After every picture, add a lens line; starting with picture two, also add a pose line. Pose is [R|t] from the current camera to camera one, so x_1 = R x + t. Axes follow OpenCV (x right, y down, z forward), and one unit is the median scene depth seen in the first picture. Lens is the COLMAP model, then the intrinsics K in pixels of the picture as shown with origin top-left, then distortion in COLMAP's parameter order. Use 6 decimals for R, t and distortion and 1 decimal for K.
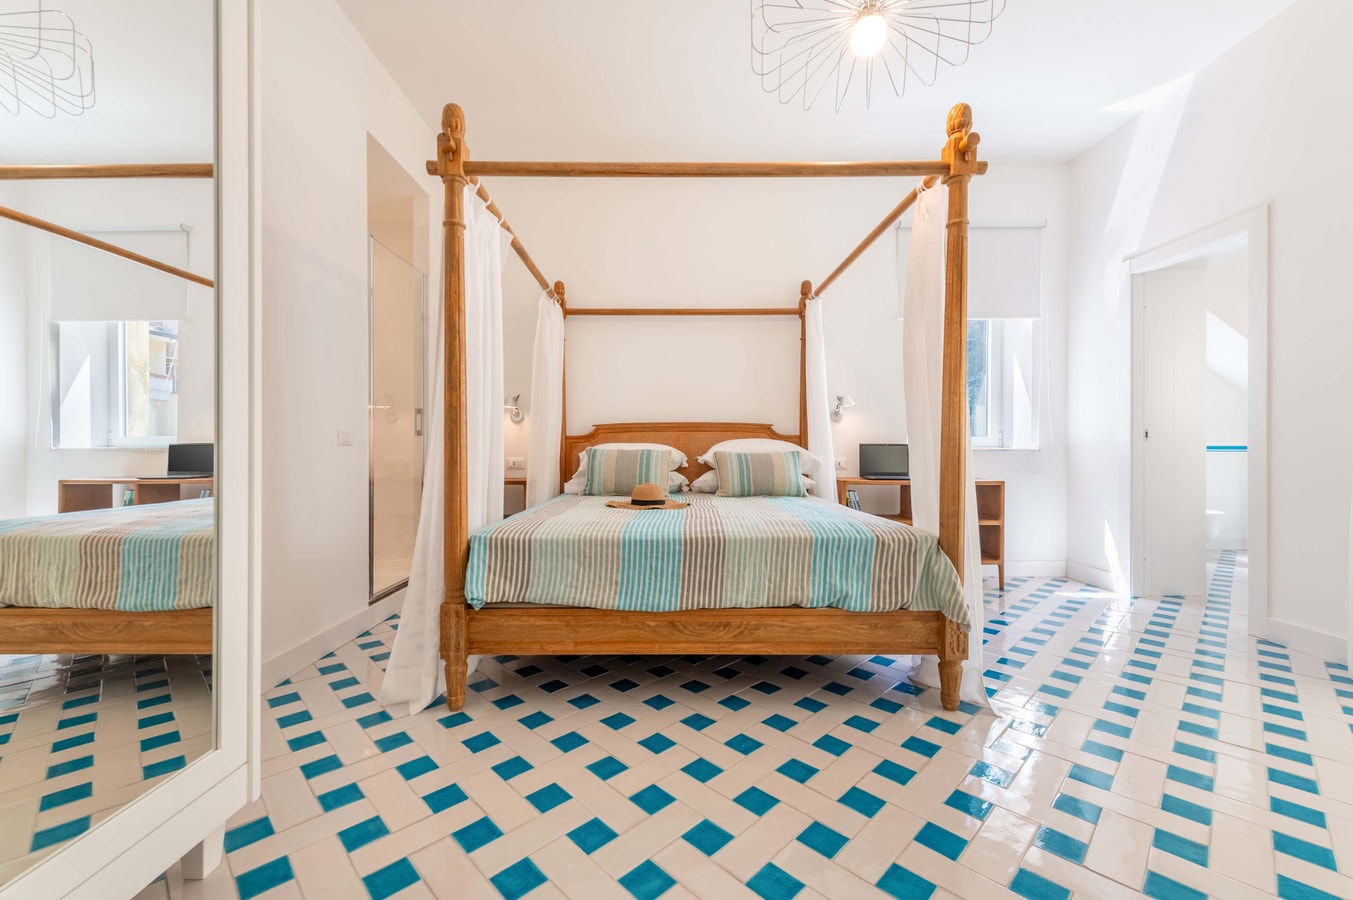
lens RADIAL K [[535.6, 0, 675.6], [0, 535.6, 446.1], [0, 0, 1]] dist [0.016354, -0.000045]
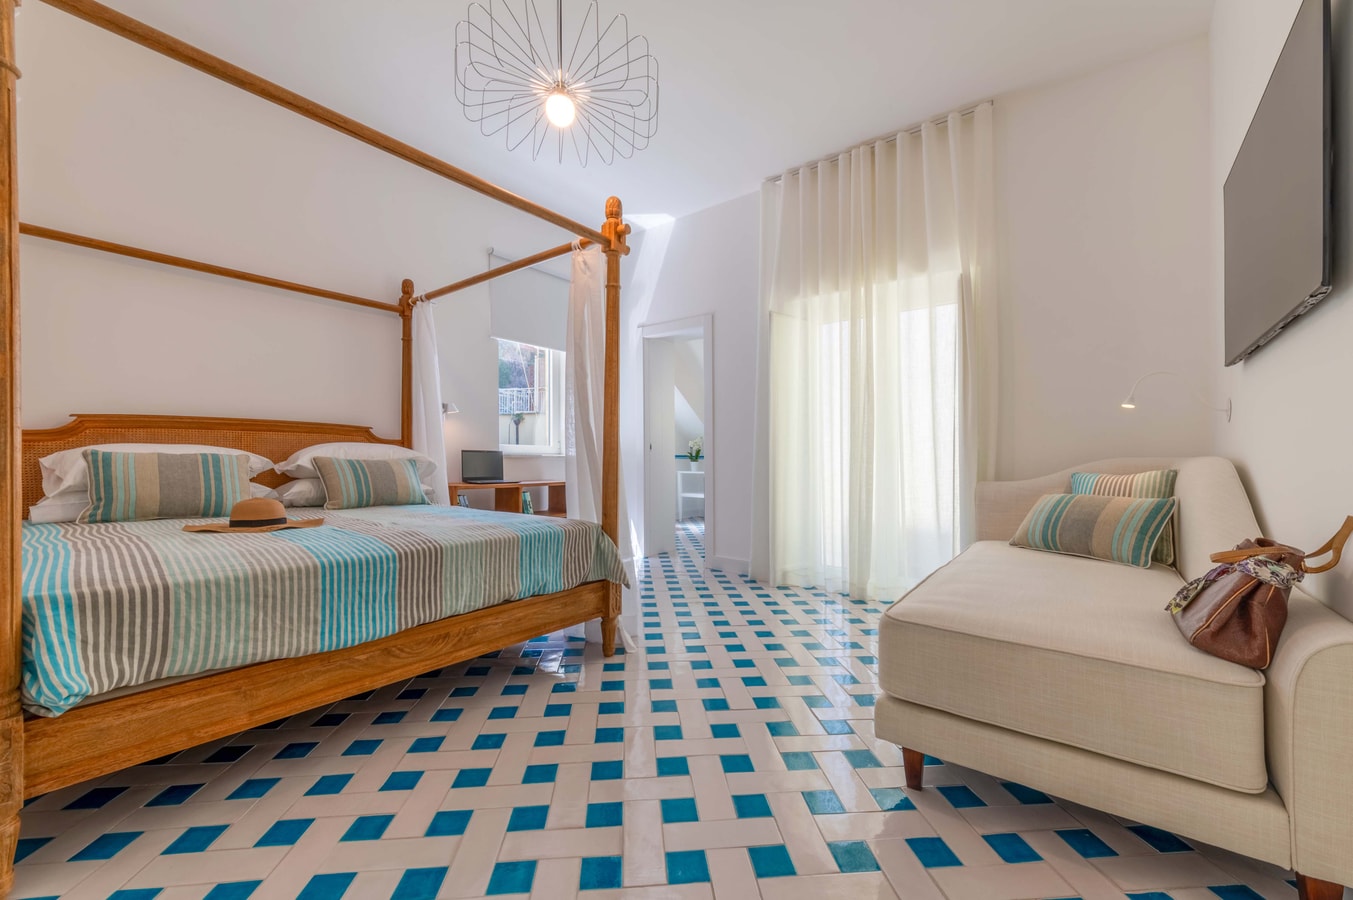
lens RADIAL K [[526.9, 0, 676.7], [0, 526.9, 442.3], [0, 0, 1]] dist [-0.009467, -0.000137]
pose [[0.616176, 0.025426, 0.787198, -0.397416], [-0.012064, 0.999666, -0.022846, 0.000291], [-0.787516, 0.004581, 0.616277, 0.084011]]
